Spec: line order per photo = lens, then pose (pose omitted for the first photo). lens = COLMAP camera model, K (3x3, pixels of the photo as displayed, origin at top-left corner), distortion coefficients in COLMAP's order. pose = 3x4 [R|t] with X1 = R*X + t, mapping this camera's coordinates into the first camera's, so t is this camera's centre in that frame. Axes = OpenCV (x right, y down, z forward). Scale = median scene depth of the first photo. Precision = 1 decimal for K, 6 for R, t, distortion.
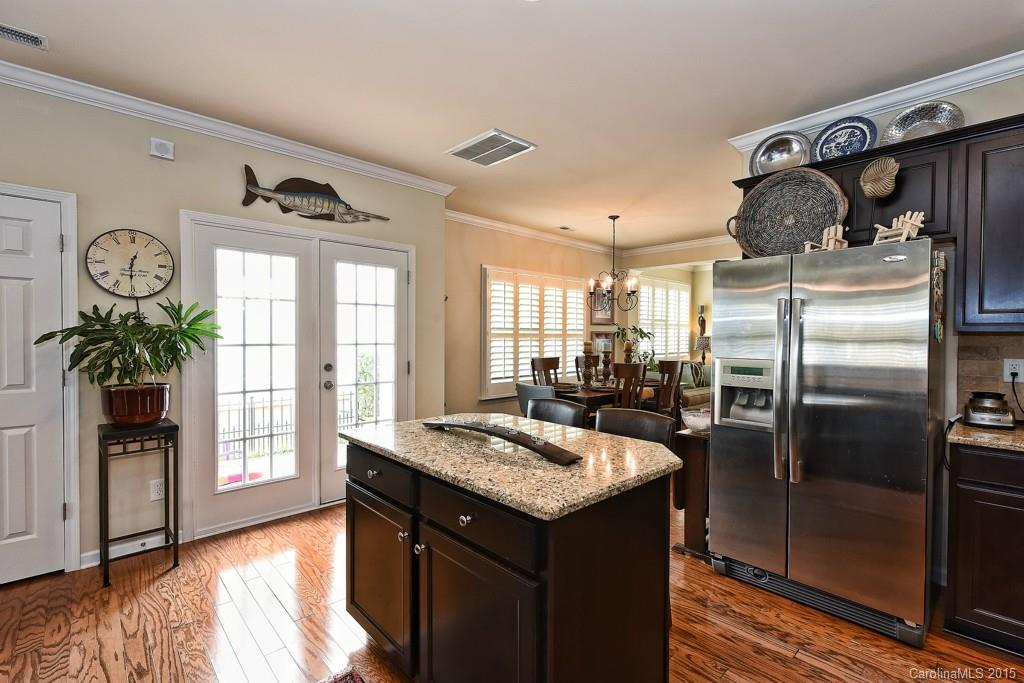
lens RADIAL K [[454.1, 0, 512.0], [0, 454.1, 345.1], [0, 0, 1]] dist [-0.011205, 0.000364]
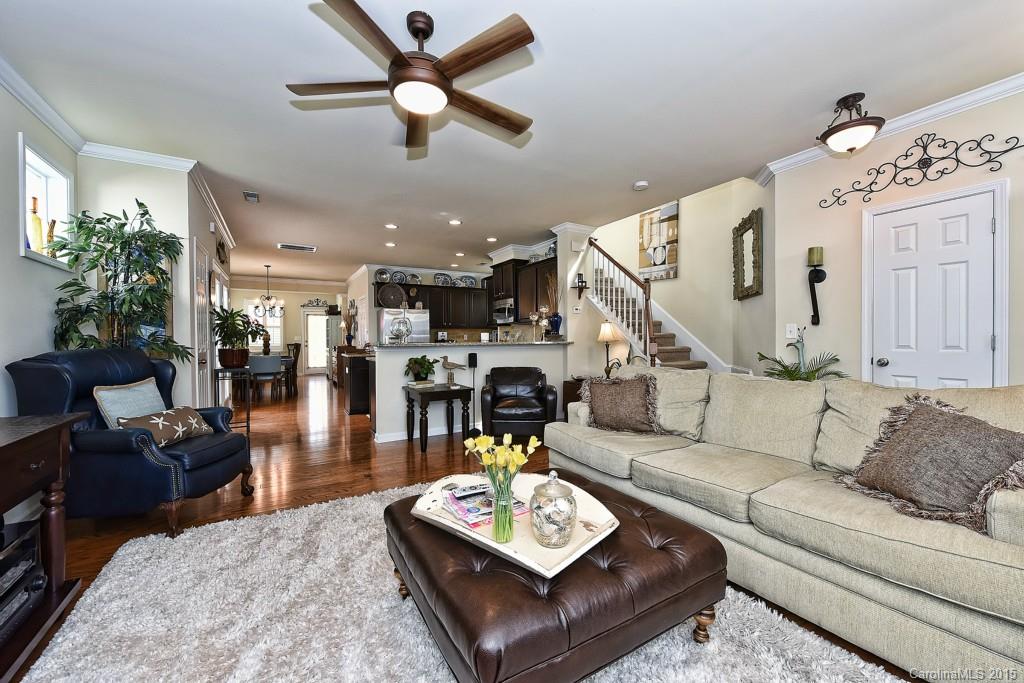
lens RADIAL K [[402.0, 0, 516.6], [0, 402.0, 341.6], [0, 0, 1]] dist [-0.003109, -0.000434]
pose [[0.217046, -0.014908, 0.976048, -0.999292], [0.029798, 0.999519, 0.008640, 0.033632], [-0.975707, 0.027209, 0.217385, -0.284311]]
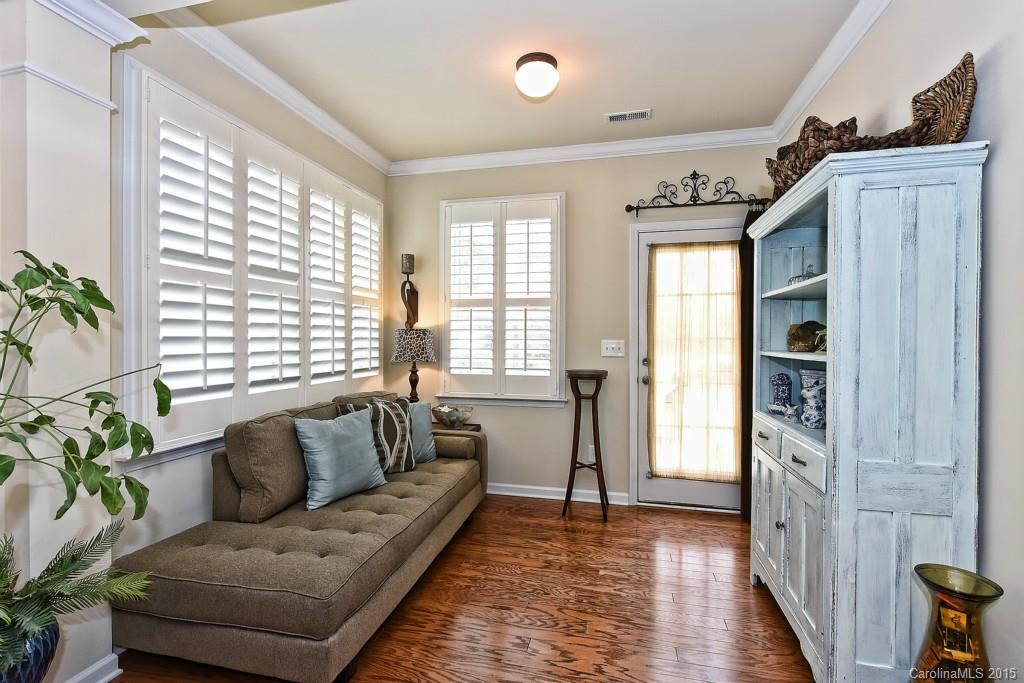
lens RADIAL K [[454.1, 0, 515.7], [0, 454.1, 333.4], [0, 0, 1]] dist [-0.011205, 0.000364]
pose [[0.838365, -0.008736, 0.545039, 0.409403], [0.016198, 0.999829, -0.008891, -0.014474], [-0.544868, 0.016283, 0.838364, 0.895178]]
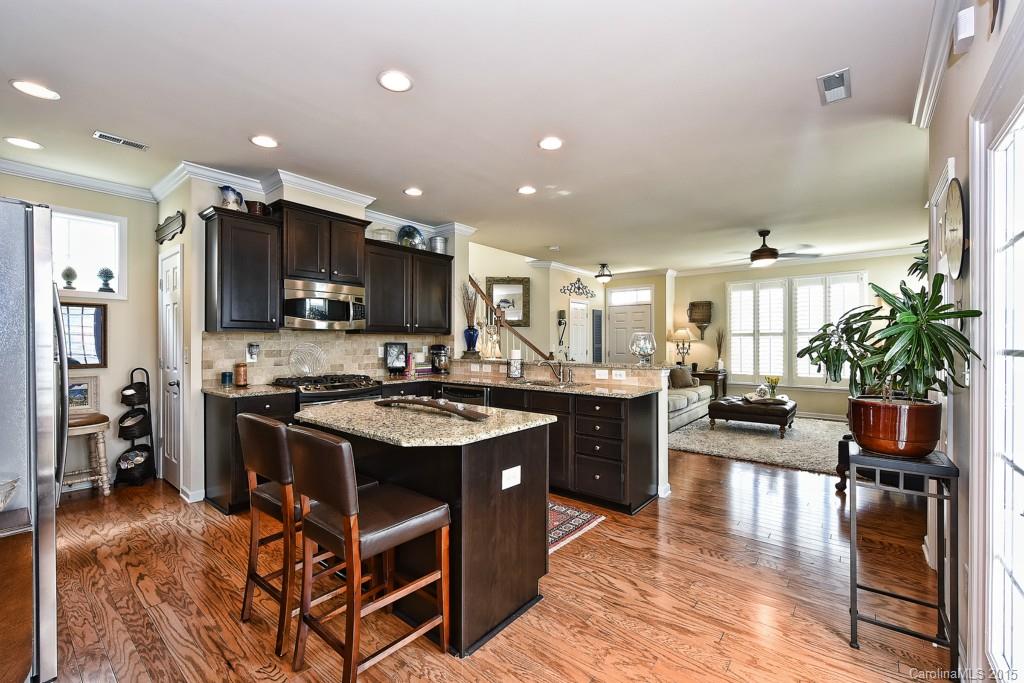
lens RADIAL K [[425.8, 0, 513.7], [0, 425.8, 344.9], [0, 0, 1]] dist [-0.003715, -0.000408]
pose [[-0.991374, -0.006704, -0.130888, -0.044563], [-0.010286, 0.999590, 0.026712, -0.007850], [0.130656, 0.027828, -0.991037, 0.690140]]
